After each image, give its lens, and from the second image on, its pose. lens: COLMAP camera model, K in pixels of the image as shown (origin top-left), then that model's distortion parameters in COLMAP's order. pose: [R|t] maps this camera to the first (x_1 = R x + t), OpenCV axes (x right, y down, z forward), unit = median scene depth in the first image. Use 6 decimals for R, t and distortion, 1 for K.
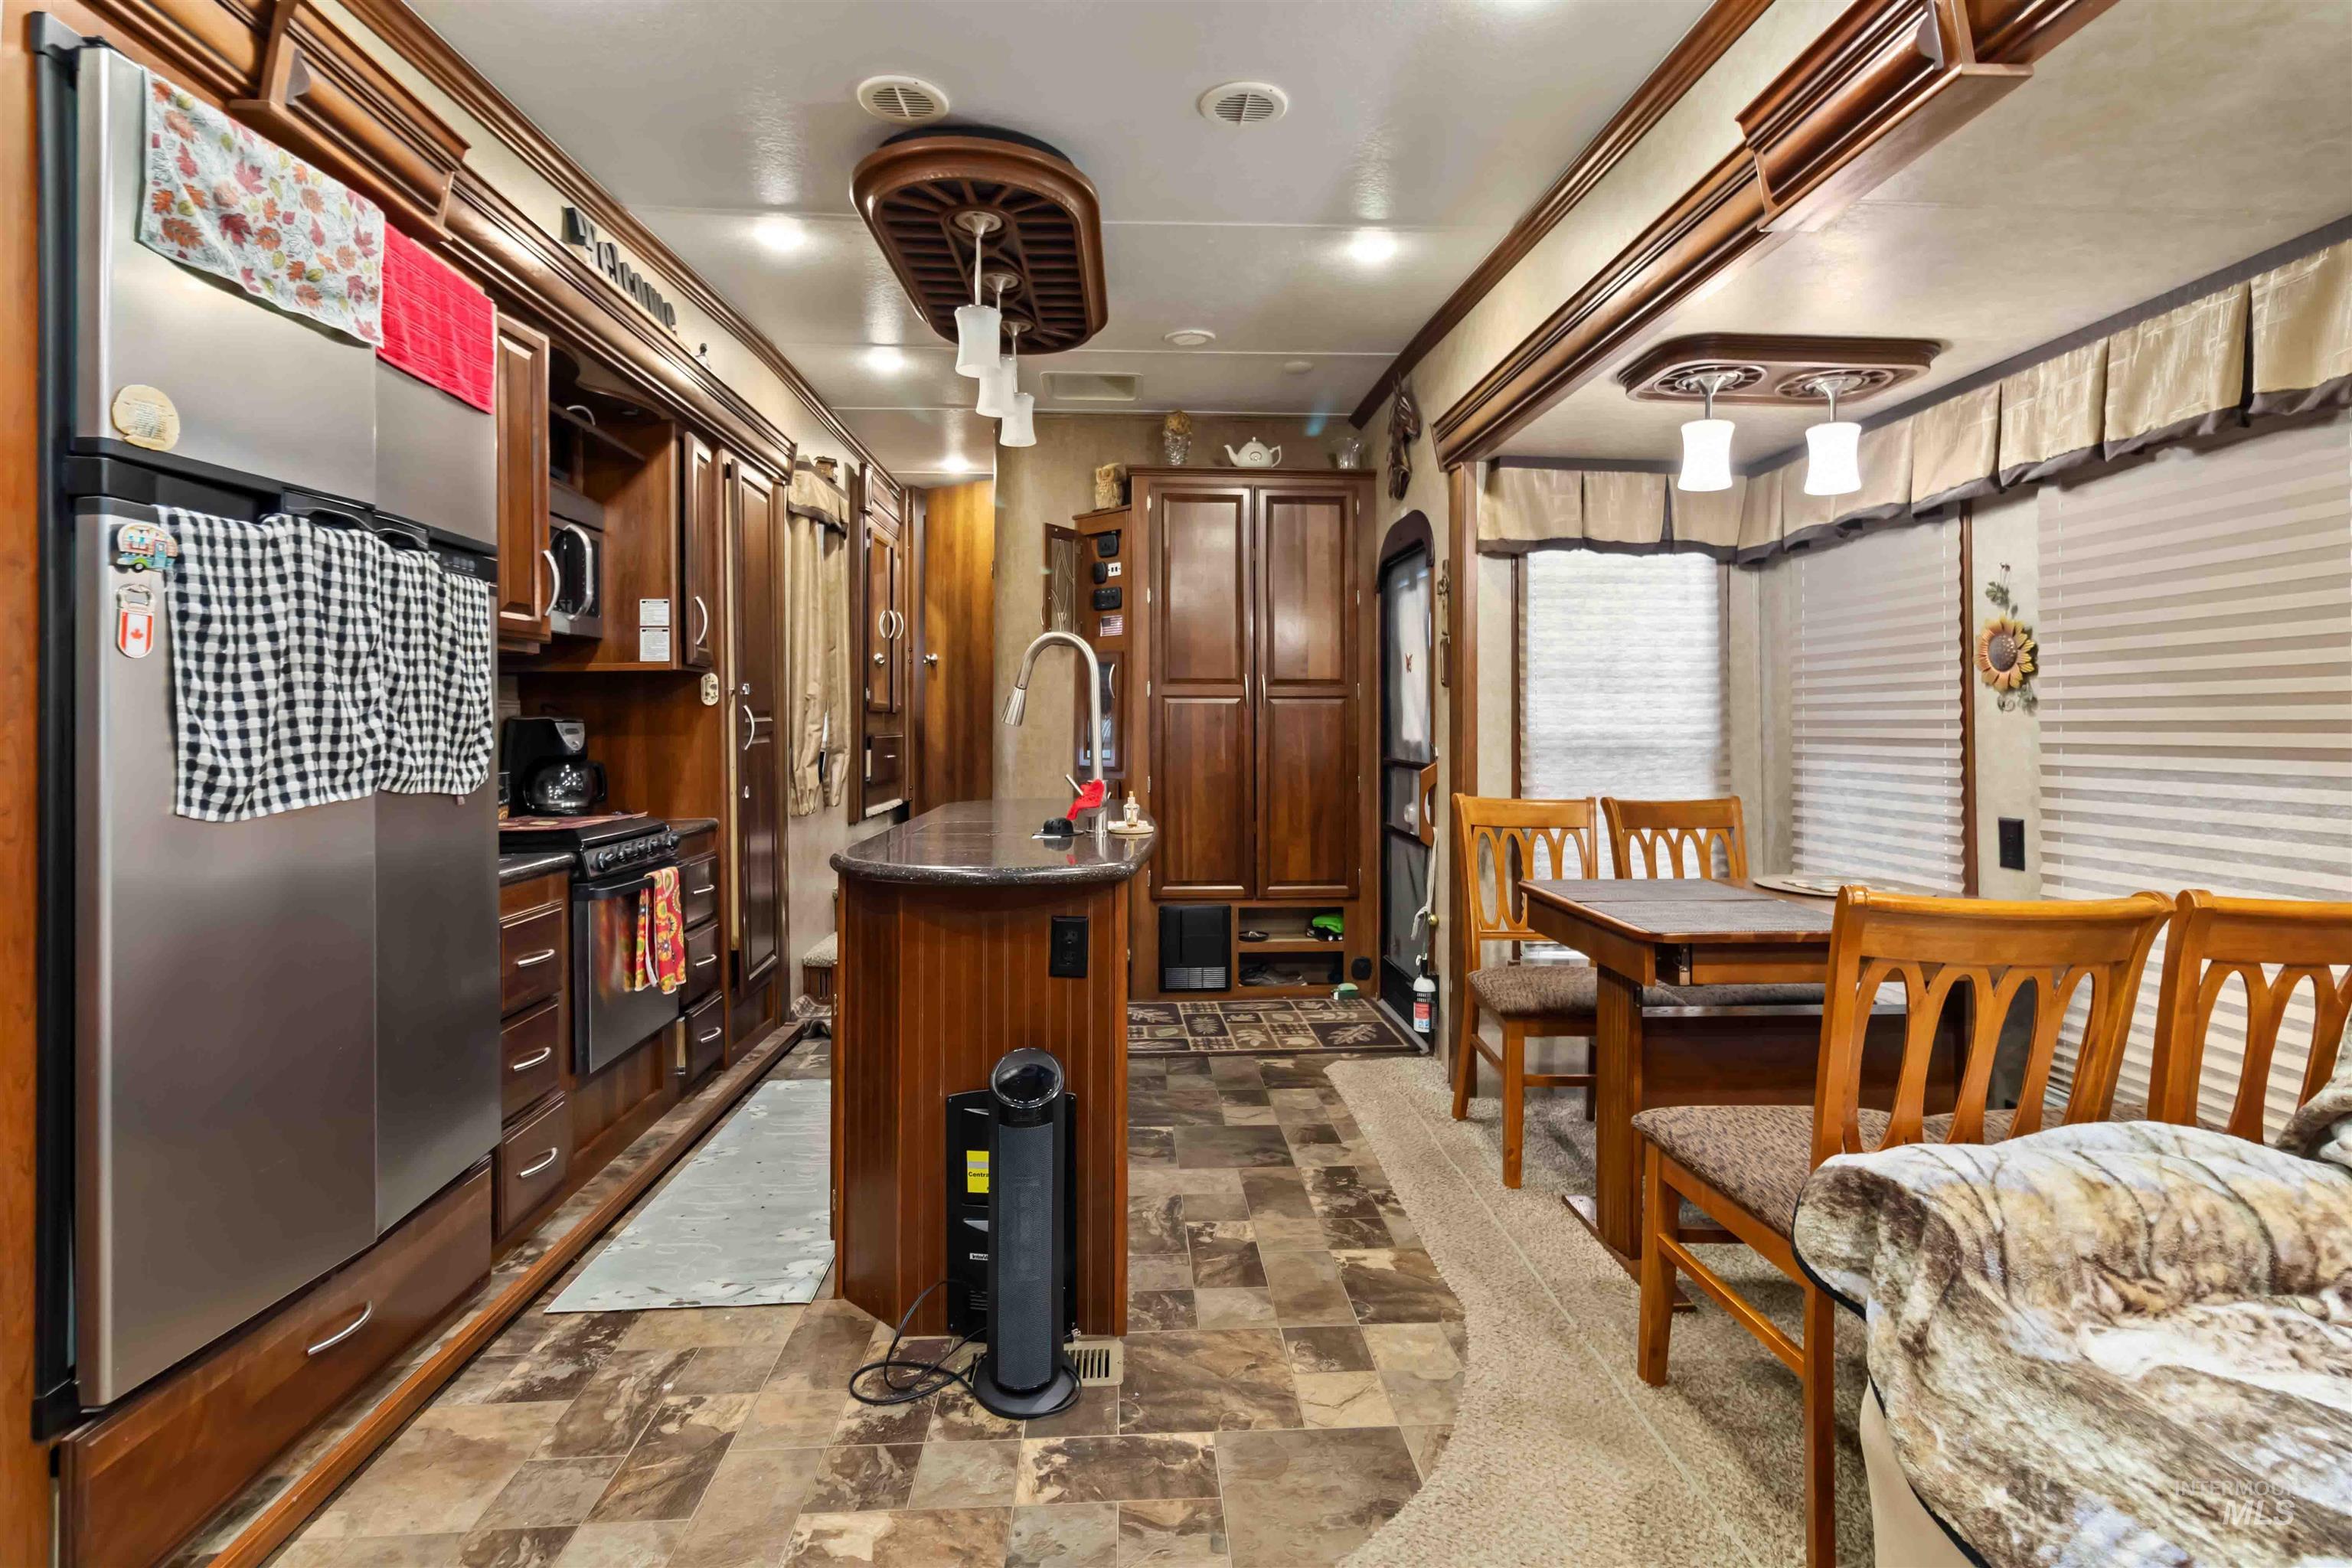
lens RADIAL K [[1110.9, 0, 1195.2], [0, 1110.9, 701.3], [0, 0, 1]] dist [0.000828, 0.000693]
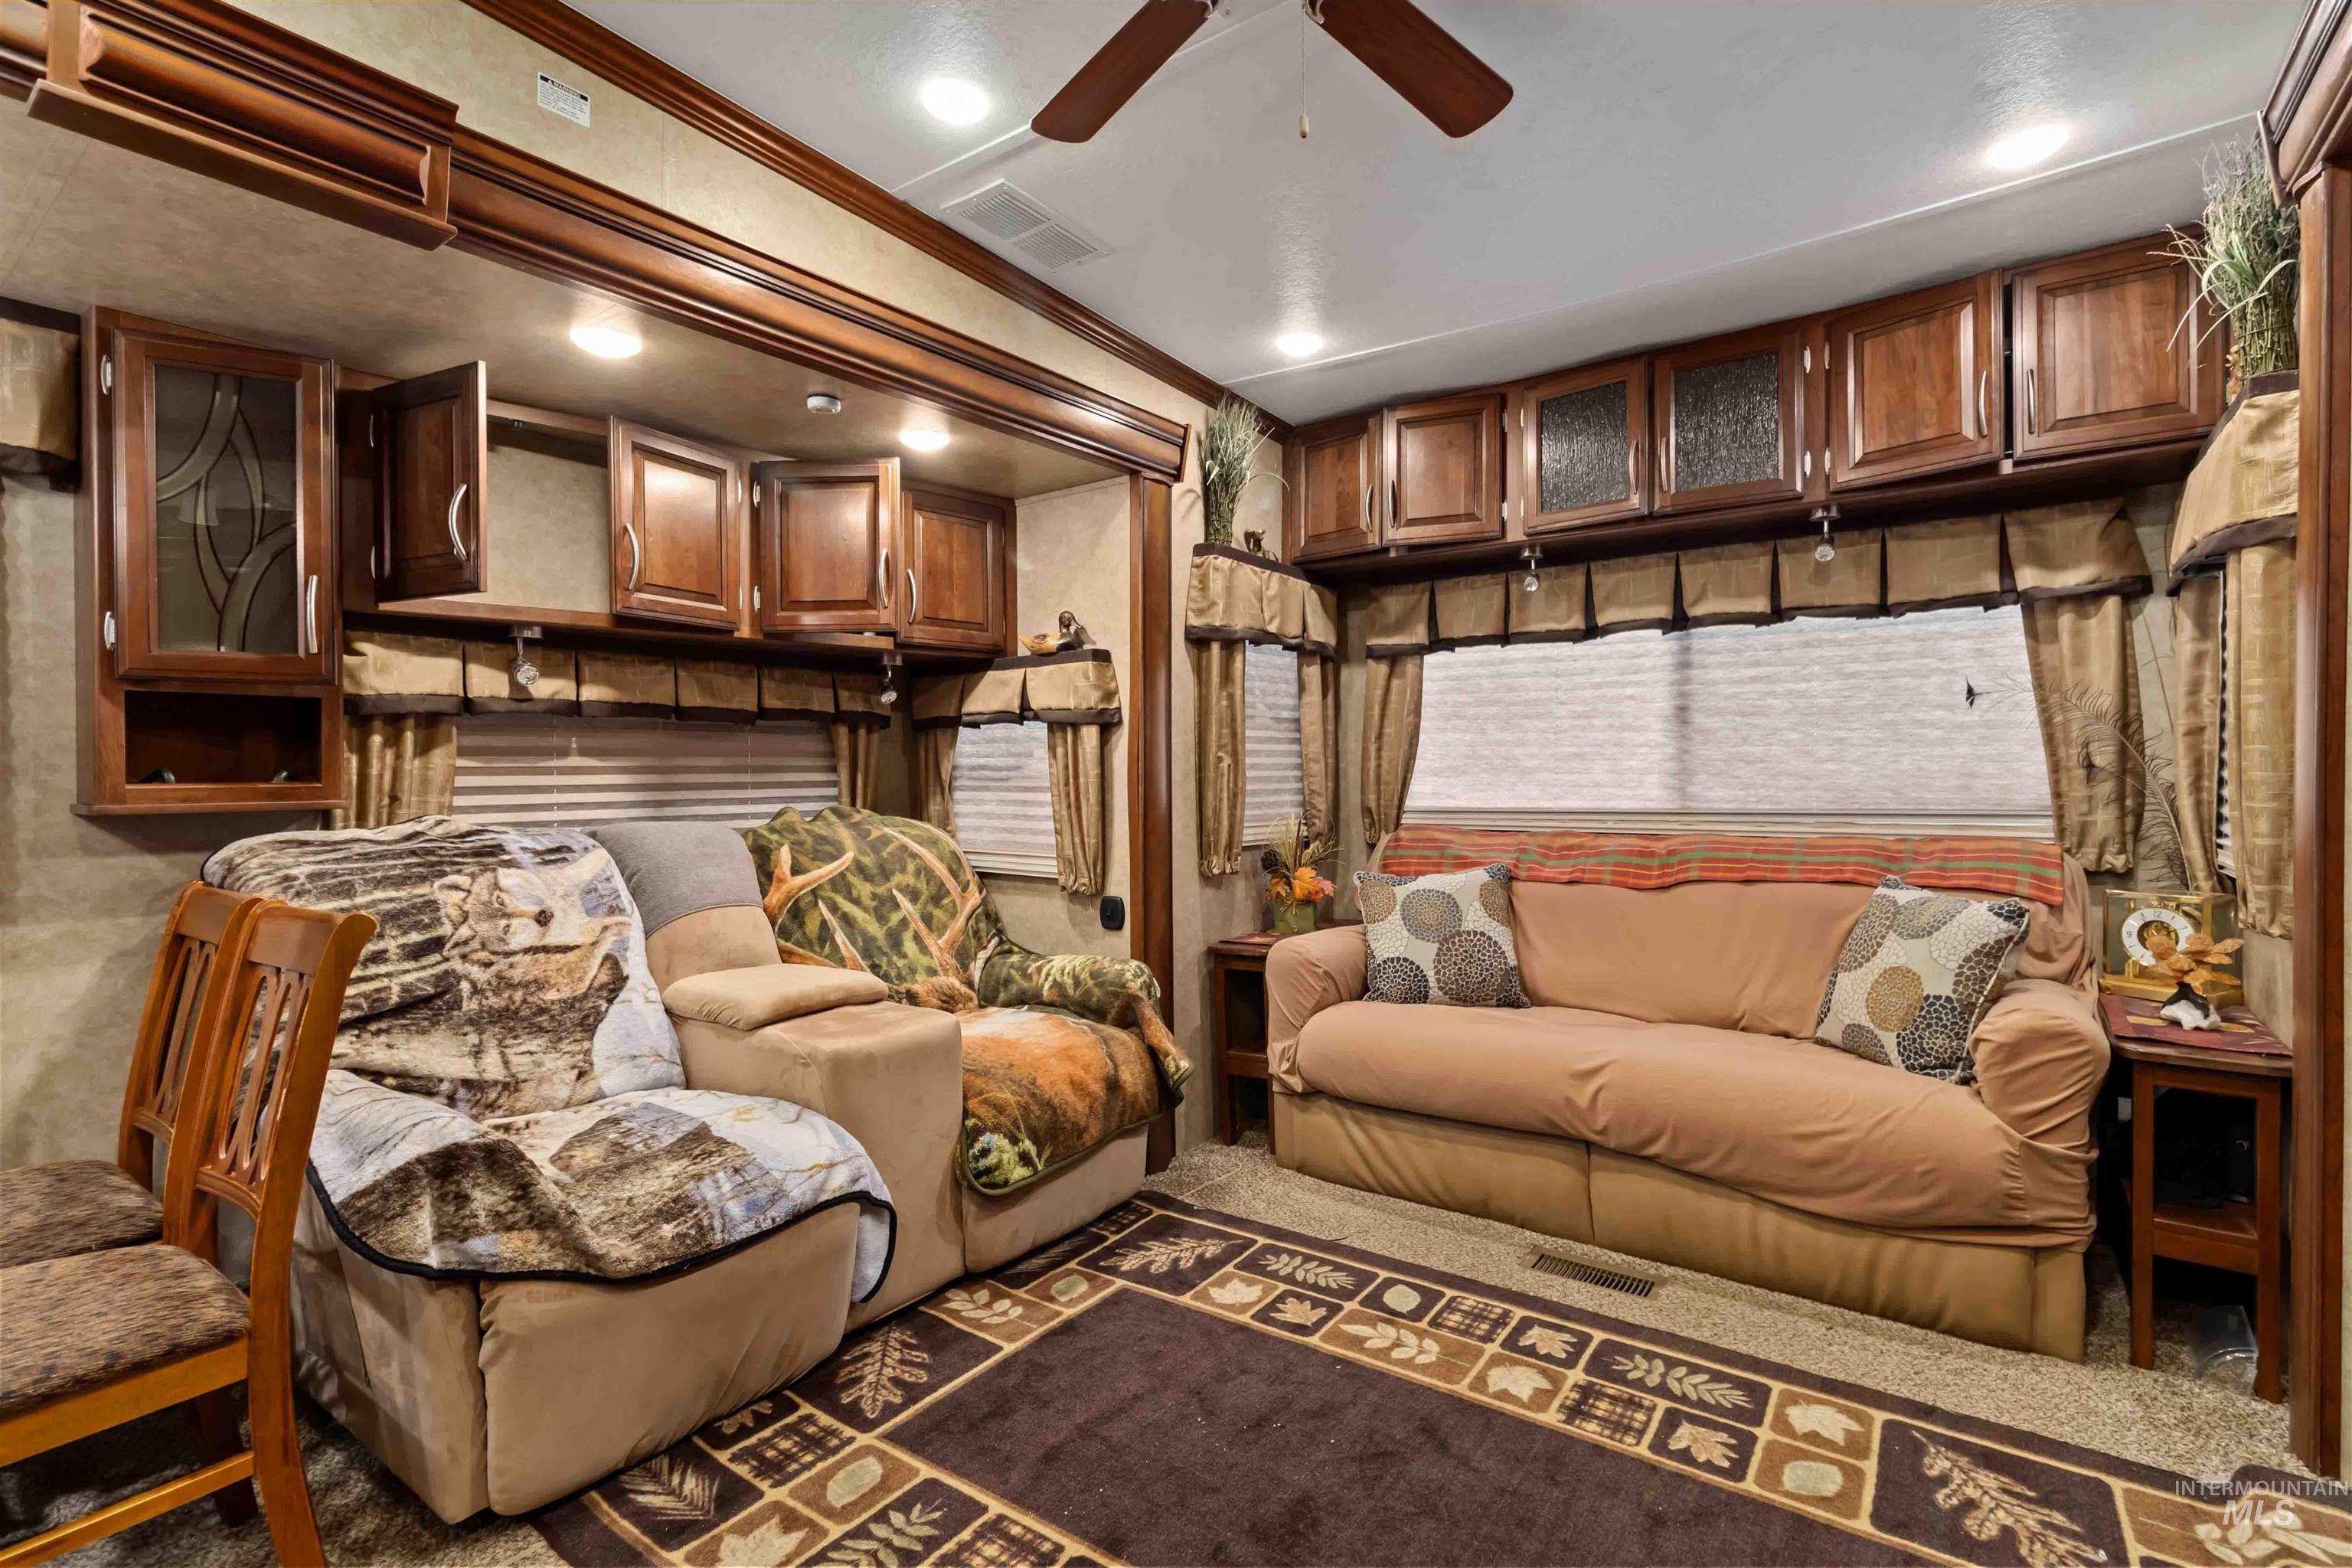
lens RADIAL K [[1086.2, 0, 1191.7], [0, 1086.2, 771.7], [0, 0, 1]] dist [0.001090, 0.000862]
pose [[-0.768225, 0.000350, 0.640180, -0.445312], [-0.009476, 0.999884, -0.011918, 0.025455], [-0.640110, -0.015222, -0.768133, 0.864500]]
